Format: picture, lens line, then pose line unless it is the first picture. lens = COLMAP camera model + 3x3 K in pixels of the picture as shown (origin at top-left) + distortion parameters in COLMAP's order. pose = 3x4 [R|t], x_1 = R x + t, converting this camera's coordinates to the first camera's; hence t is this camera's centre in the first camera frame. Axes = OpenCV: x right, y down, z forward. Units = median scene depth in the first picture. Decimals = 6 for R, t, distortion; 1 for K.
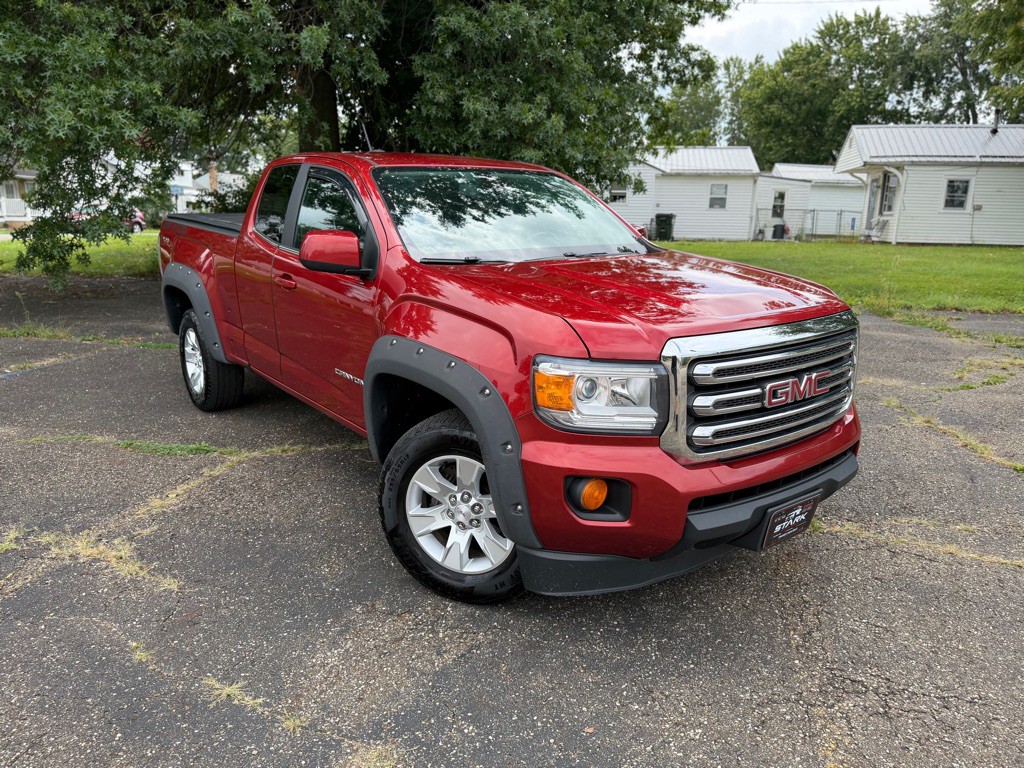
lens RADIAL K [[750.7, 0, 512.2], [0, 750.7, 386.3], [0, 0, 1]] dist [0.011975, -0.022712]
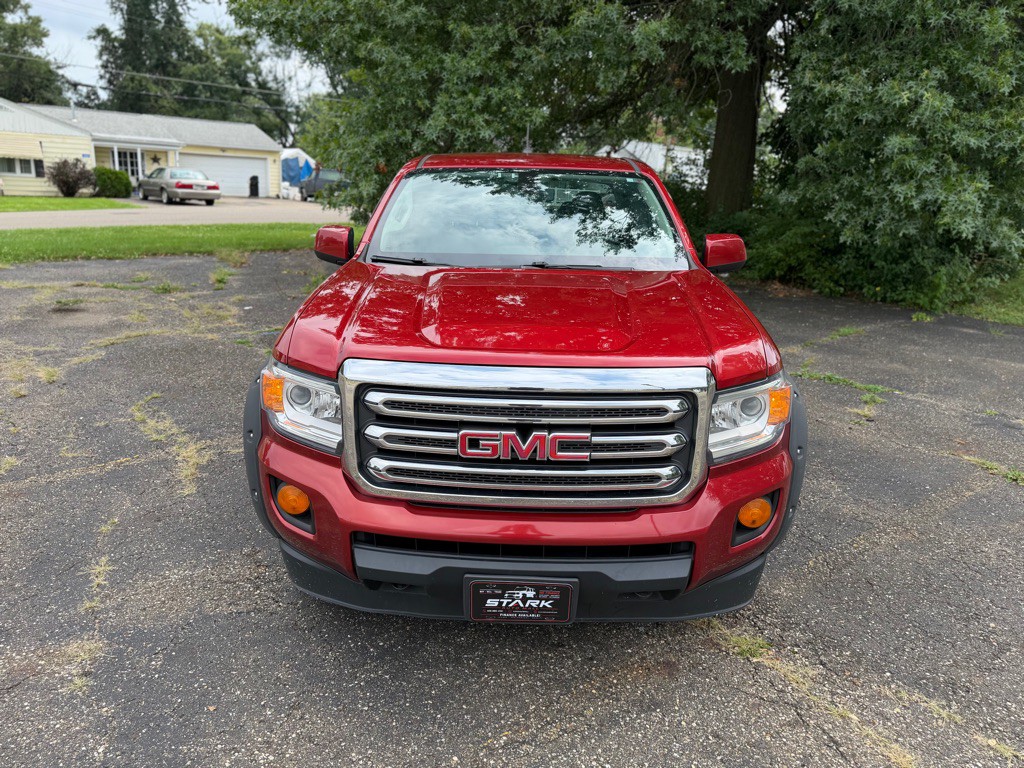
lens RADIAL K [[755.1, 0, 503.8], [0, 755.1, 382.5], [0, 0, 1]] dist [0.014696, -0.018188]
pose [[0.772982, 0.170692, -0.611034, 0.109261], [-0.165027, 0.984069, 0.066133, -0.014757], [0.612588, 0.049718, 0.788837, 0.042320]]
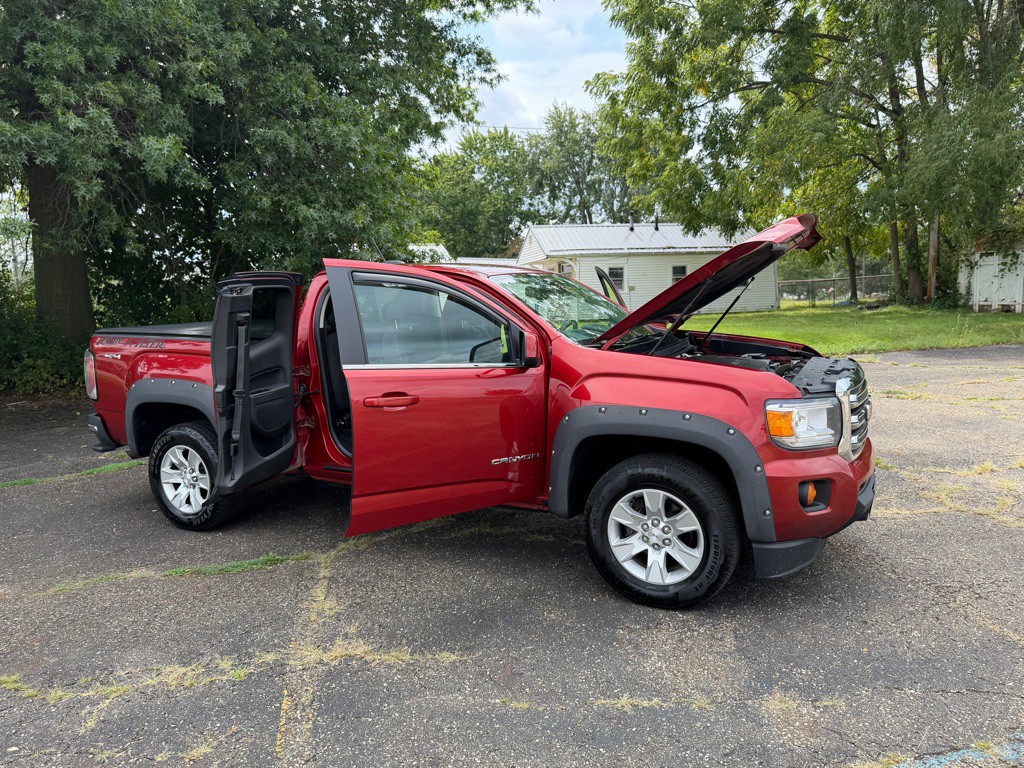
lens RADIAL K [[750.7, 0, 512.2], [0, 750.7, 386.3], [0, 0, 1]] dist [0.011975, -0.022712]
pose [[0.894374, -0.095985, 0.436901, -0.118542], [0.147208, 0.985460, -0.084847, -0.002120], [-0.422405, 0.140200, 0.895499, -0.008339]]
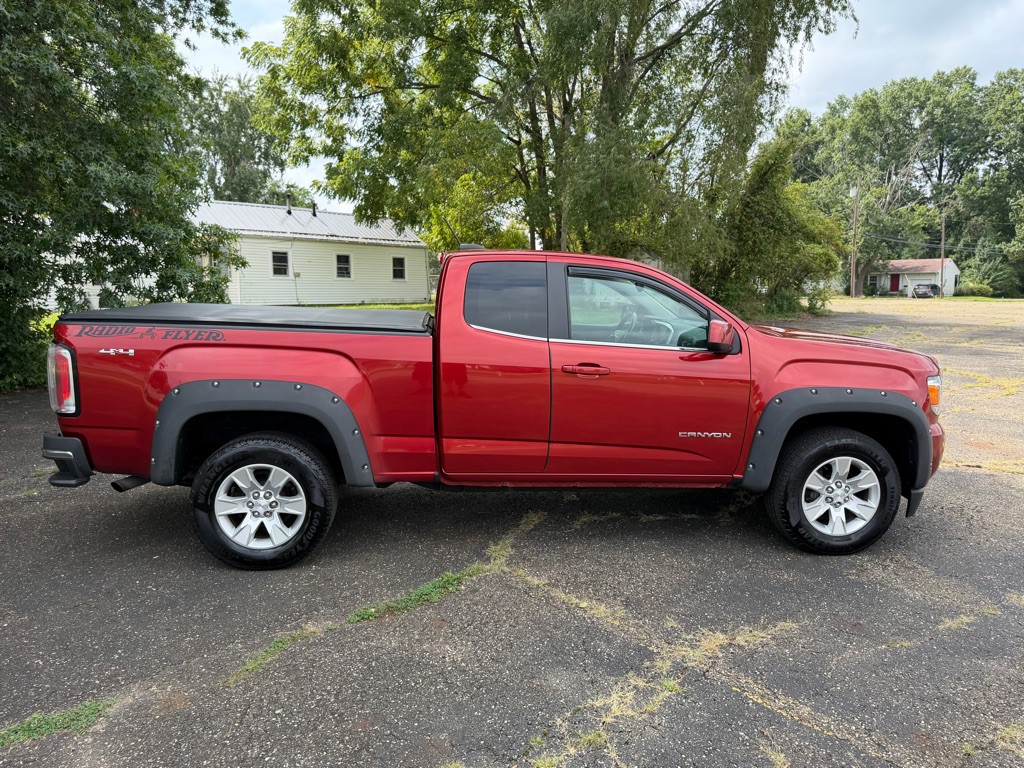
lens RADIAL K [[750.7, 0, 512.2], [0, 750.7, 386.3], [0, 0, 1]] dist [0.011975, -0.022712]
pose [[0.520331, -0.131922, 0.843713, -0.237657], [0.198918, 0.979542, 0.030484, -0.032609], [-0.830474, 0.151968, 0.535928, 0.100045]]
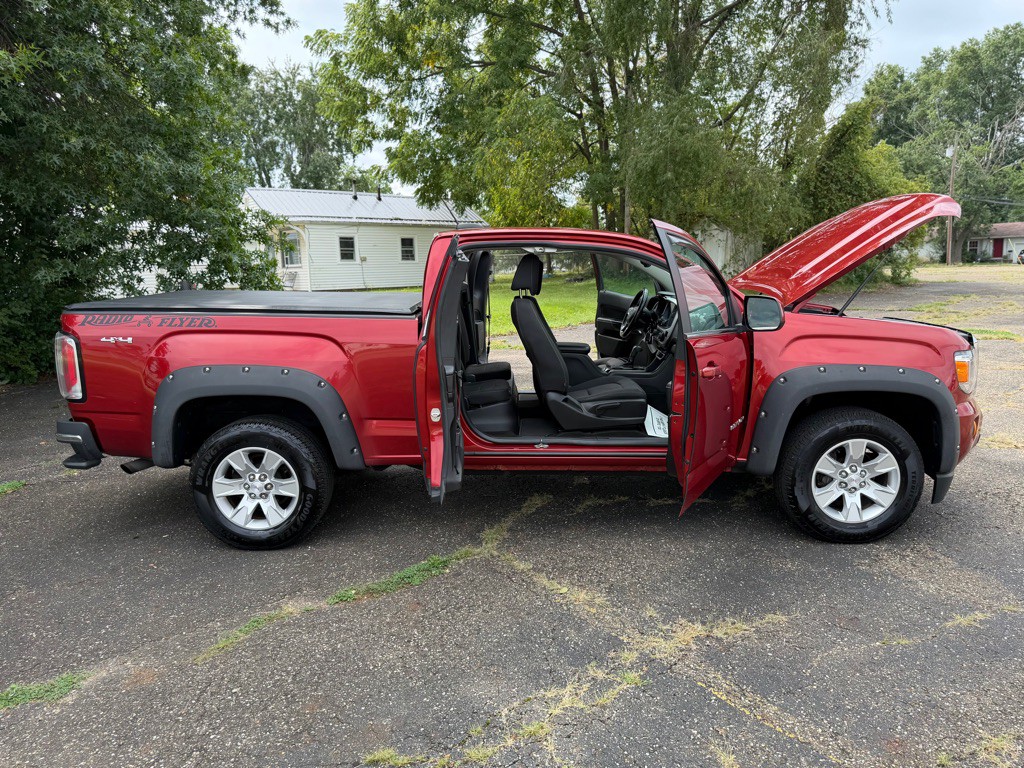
lens RADIAL K [[750.7, 0, 512.2], [0, 750.7, 386.3], [0, 0, 1]] dist [0.011975, -0.022712]
pose [[0.613025, -0.161450, 0.773392, -0.219216], [0.214020, 0.976232, 0.034152, -0.027803], [-0.760523, 0.144586, 0.633008, 0.081176]]
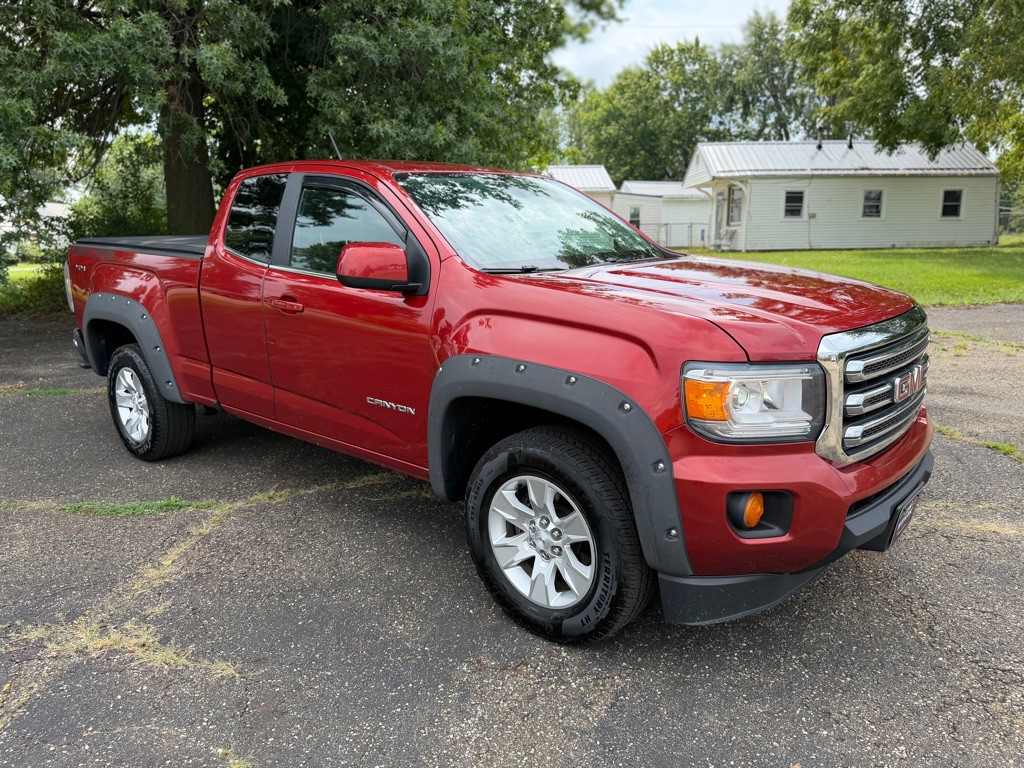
lens RADIAL K [[753.4, 0, 507.3], [0, 753.4, 376.2], [0, 0, 1]] dist [0.005257, -0.010321]
pose [[0.979369, -0.067218, 0.190572, -0.042062], [0.074879, 0.996637, -0.033279, -0.001318], [-0.187695, 0.046862, 0.981109, 0.015795]]
